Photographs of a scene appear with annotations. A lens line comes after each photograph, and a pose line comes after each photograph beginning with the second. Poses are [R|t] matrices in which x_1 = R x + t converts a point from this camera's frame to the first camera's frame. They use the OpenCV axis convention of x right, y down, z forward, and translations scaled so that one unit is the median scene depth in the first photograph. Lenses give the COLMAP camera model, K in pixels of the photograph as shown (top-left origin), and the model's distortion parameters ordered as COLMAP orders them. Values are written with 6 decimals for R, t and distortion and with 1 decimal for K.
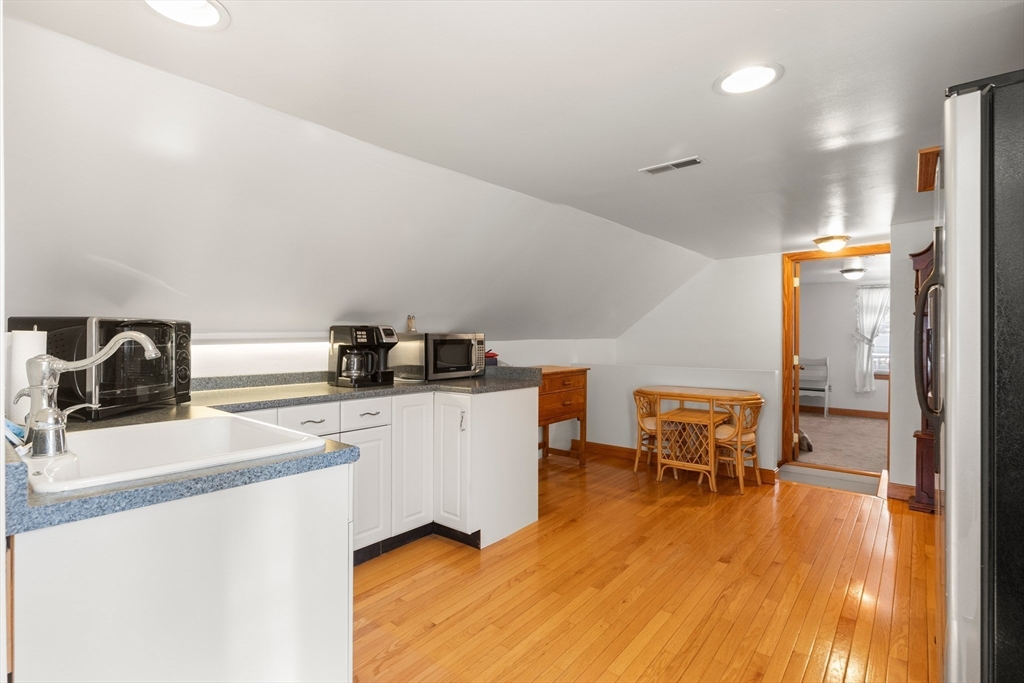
lens RADIAL K [[492.9, 0, 512.0], [0, 492.9, 341.5], [0, 0, 1]] dist [-0.000377, 0.000415]
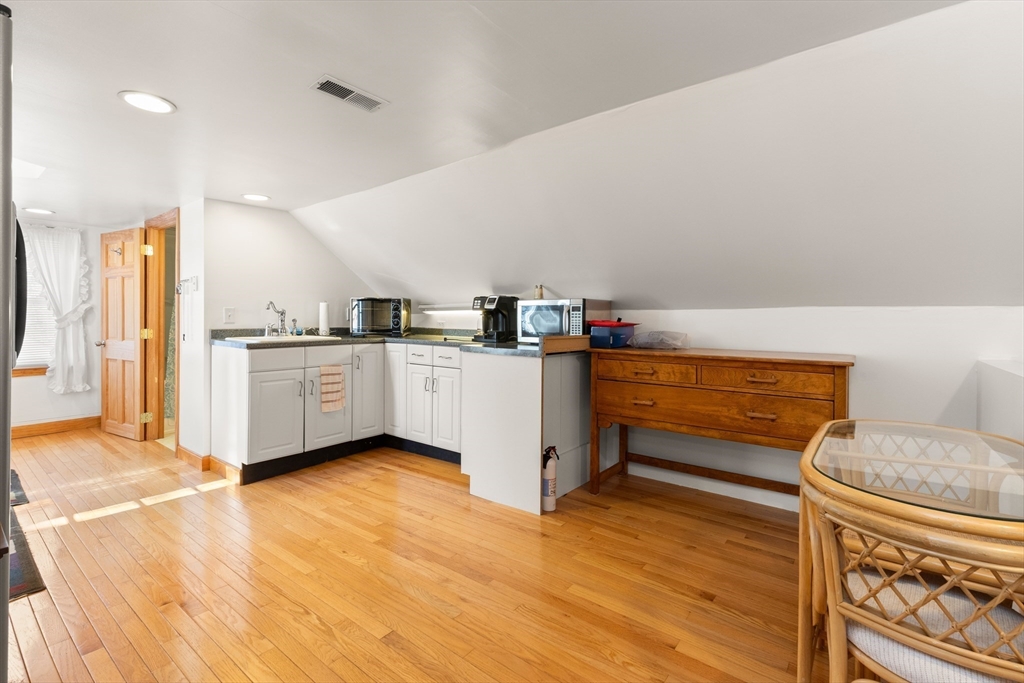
lens RADIAL K [[462.7, 0, 526.2], [0, 462.7, 325.5], [0, 0, 1]] dist [0.015432, -0.000041]
pose [[0.027930, 0.012266, -0.999535, 0.663900], [-0.014112, 0.999830, 0.011875, 0.018425], [0.999510, 0.013774, 0.028098, 0.738014]]
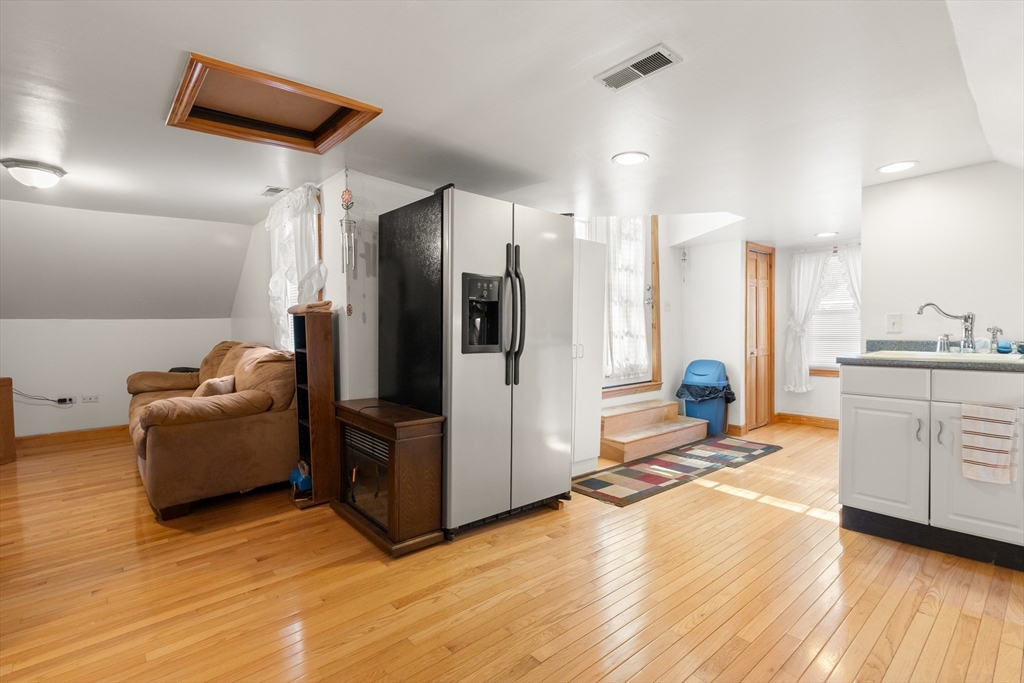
lens RADIAL K [[480.6, 0, 512.0], [0, 480.6, 341.5], [0, 0, 1]] dist [-0.000333, -0.000061]
pose [[-0.986651, -0.002824, 0.162824, 0.227601], [0.003025, 0.999359, 0.035661, 0.017275], [-0.162821, 0.035678, -0.986010, 1.009240]]
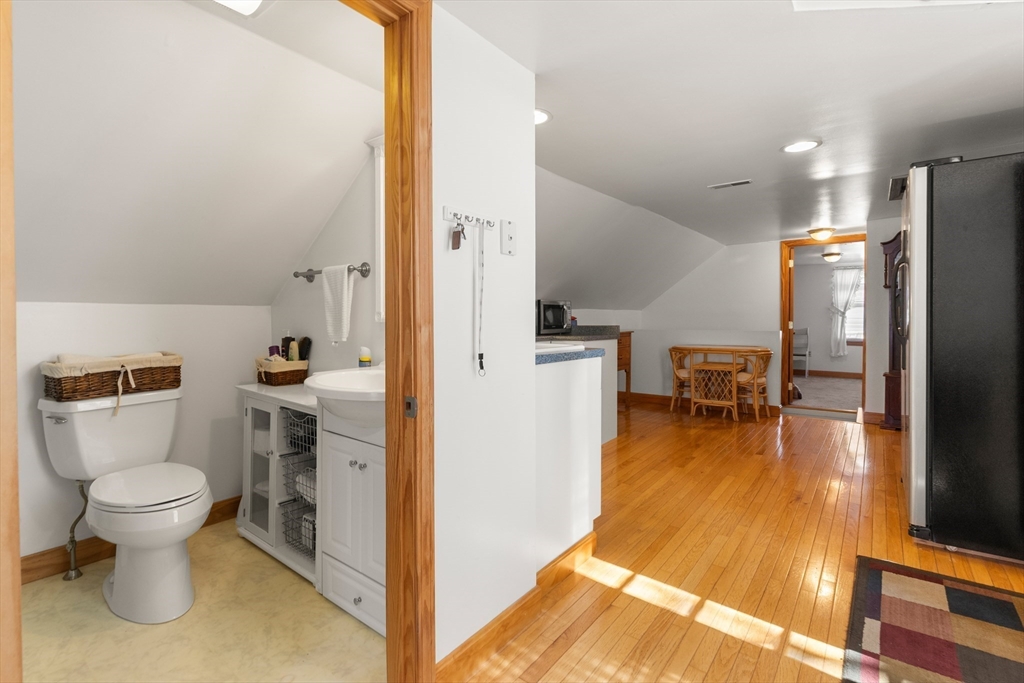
lens RADIAL K [[474.2, 0, 514.3], [0, 474.2, 325.2], [0, 0, 1]] dist [-0.000617, -0.000169]
pose [[0.999404, -0.003073, 0.034374, -0.218789], [0.002825, 0.999970, 0.007246, 0.033379], [-0.034395, -0.007144, 0.999383, -0.240166]]
